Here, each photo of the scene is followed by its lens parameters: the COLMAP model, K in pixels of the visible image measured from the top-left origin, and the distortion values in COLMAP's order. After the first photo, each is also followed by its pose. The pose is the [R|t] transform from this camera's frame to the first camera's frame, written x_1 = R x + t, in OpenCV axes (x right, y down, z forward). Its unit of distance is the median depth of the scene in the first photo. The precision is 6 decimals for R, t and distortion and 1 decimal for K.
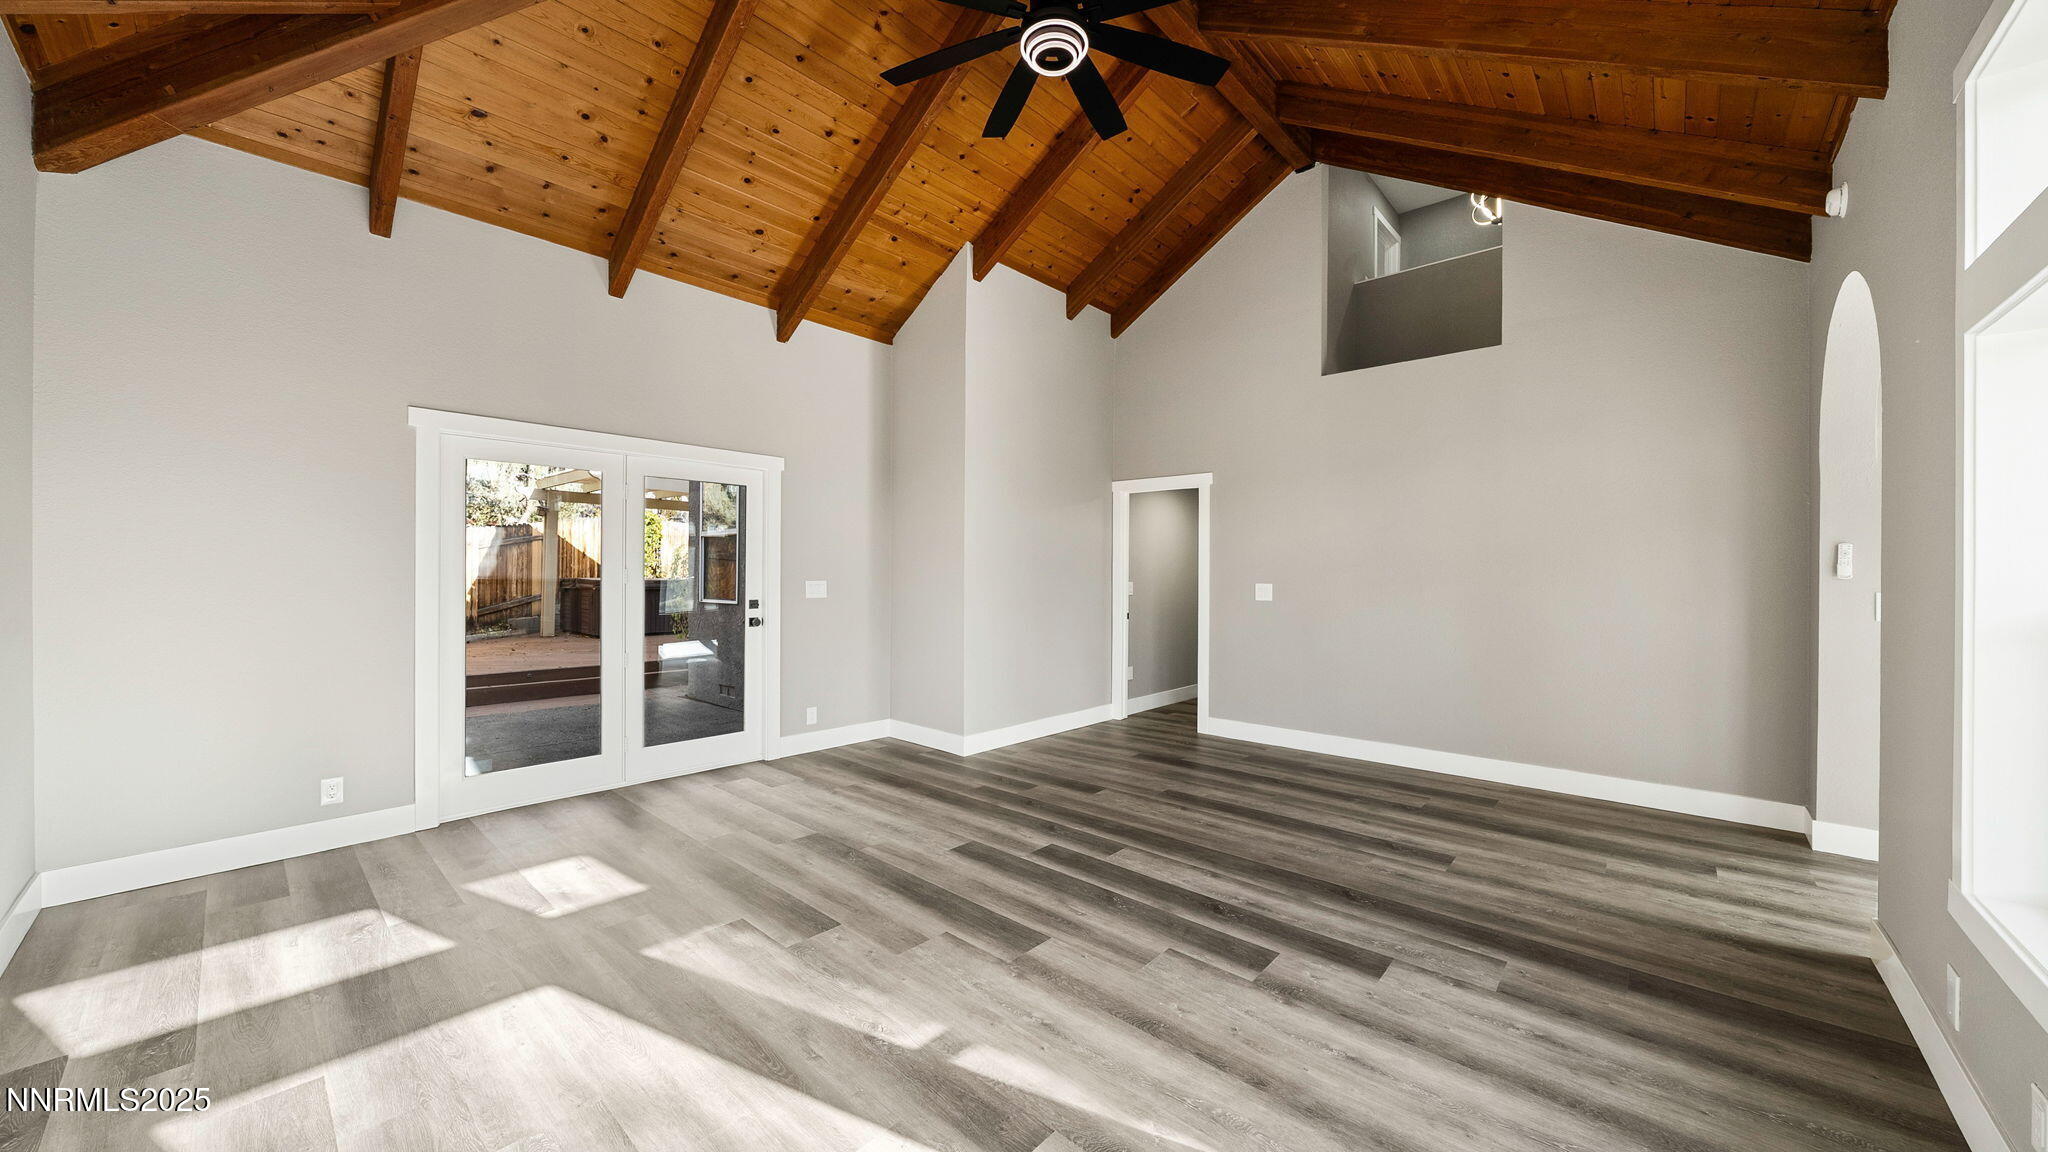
lens RADIAL K [[710.2, 0, 1025.1], [0, 710.2, 579.2], [0, 0, 1]] dist [-0.002515, -0.000418]
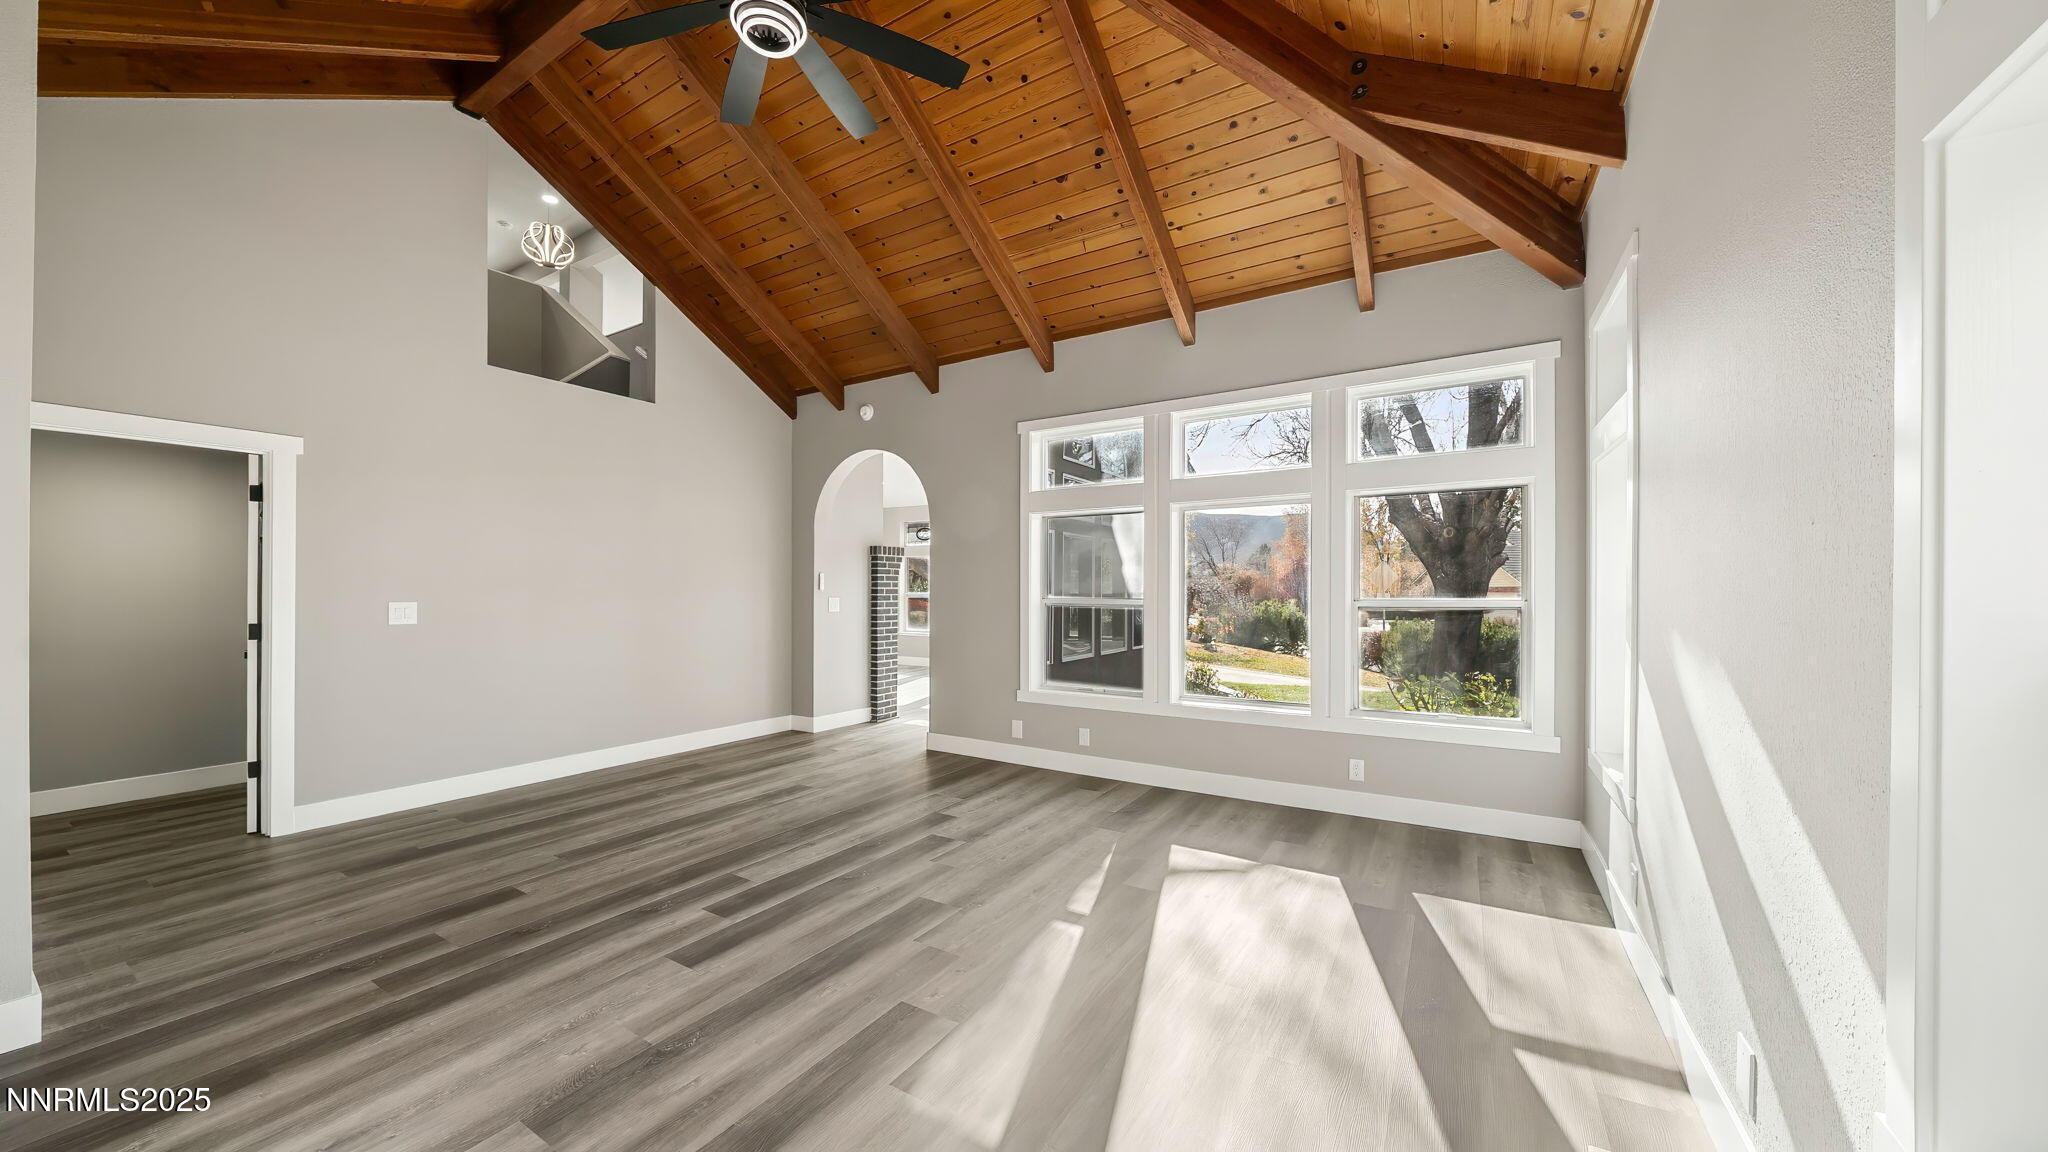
lens RADIAL K [[710.2, 0, 1022.4], [0, 710.2, 591.6], [0, 0, 1]] dist [-0.002515, -0.000418]
pose [[-0.181025, -0.002522, 0.983475, -0.864078], [0.005425, 0.999979, 0.003563, -0.005787], [-0.983464, 0.005981, -0.181007, 0.778069]]
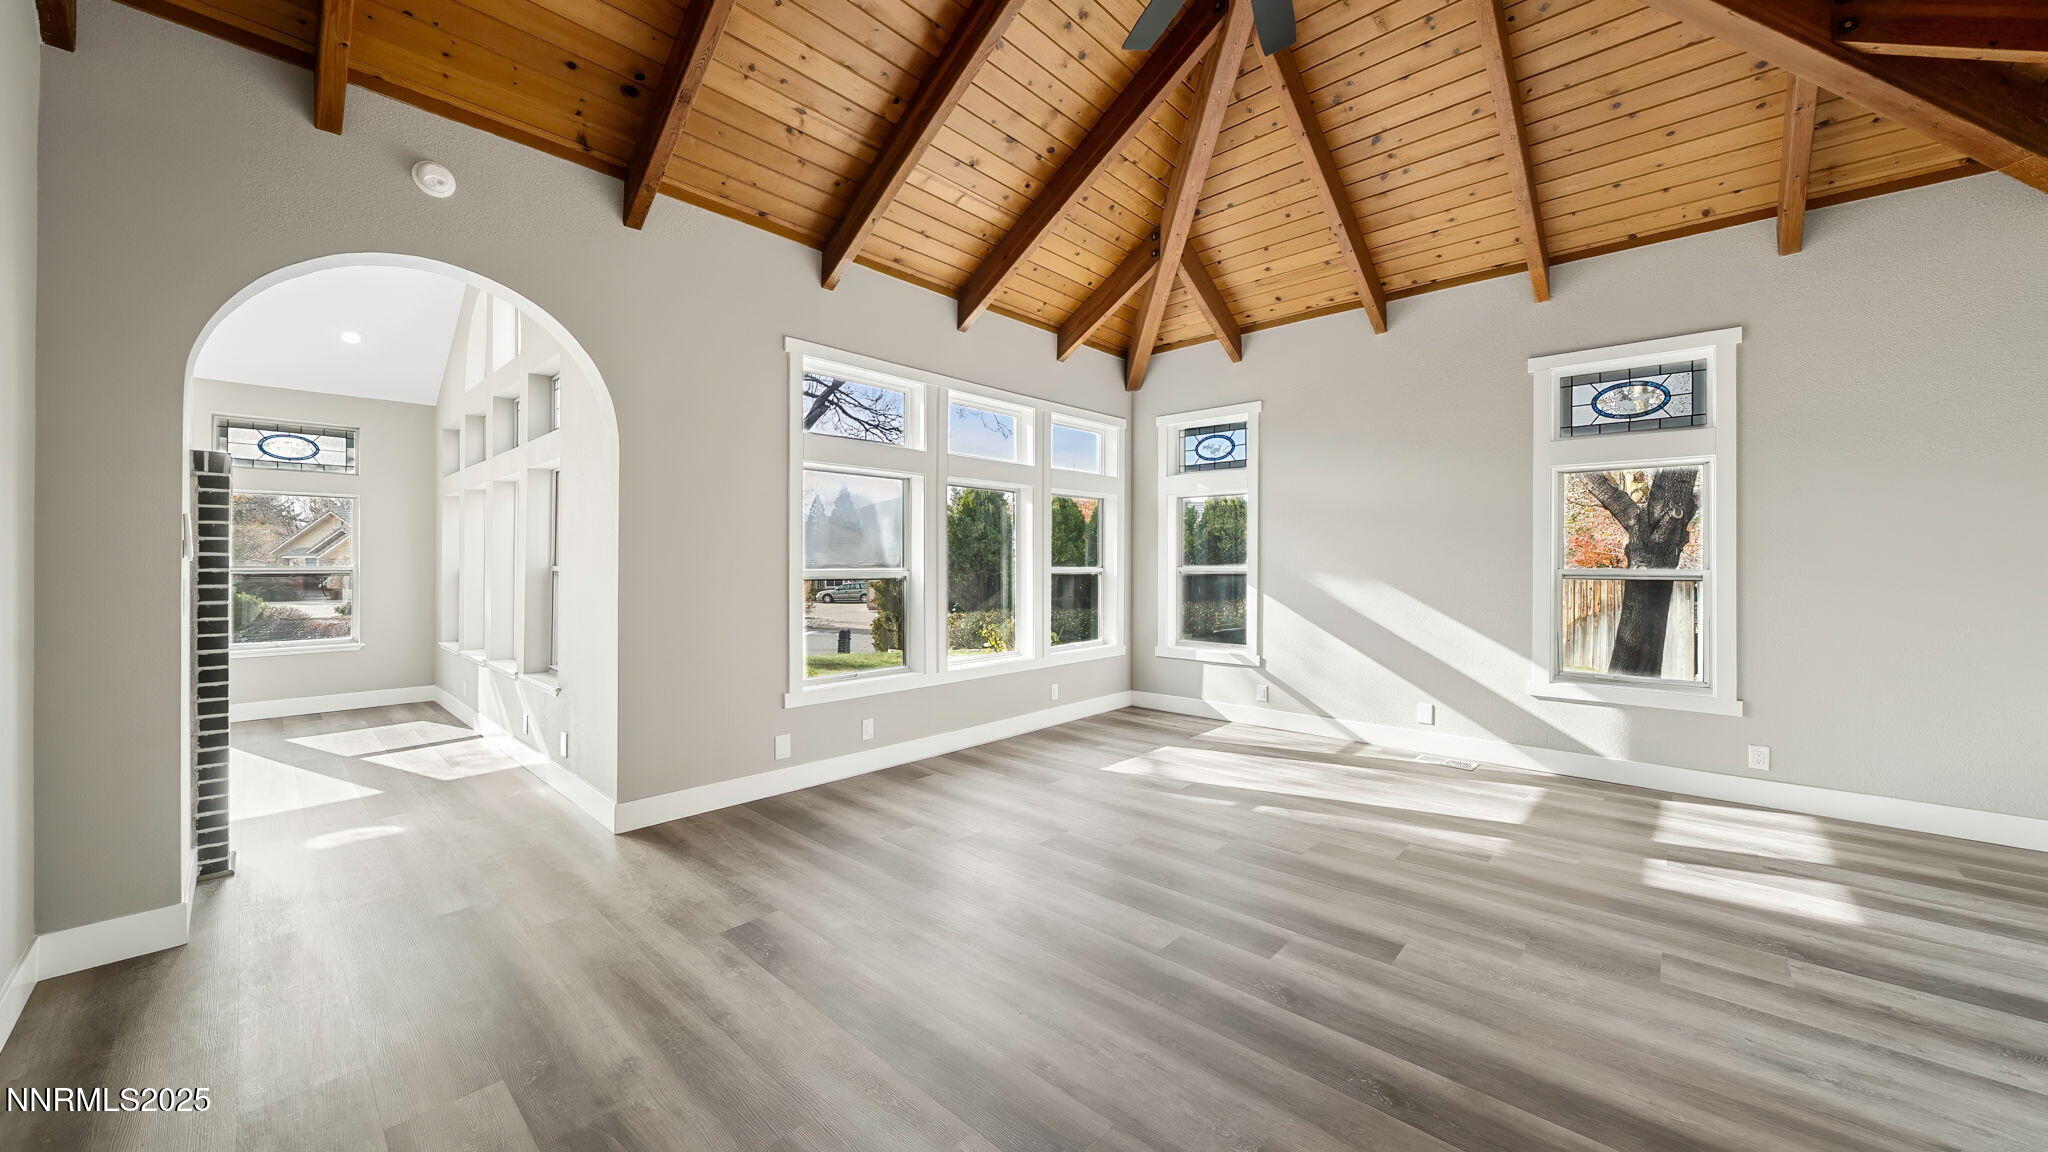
lens RADIAL K [[710.2, 0, 1038.3], [0, 710.2, 572.7], [0, 0, 1]] dist [-0.002515, -0.000418]
pose [[-0.999978, -0.005431, 0.003915, 0.257874], [-0.005374, 0.999880, 0.014557, -0.003677], [-0.003994, 0.014536, -0.999886, 1.677323]]
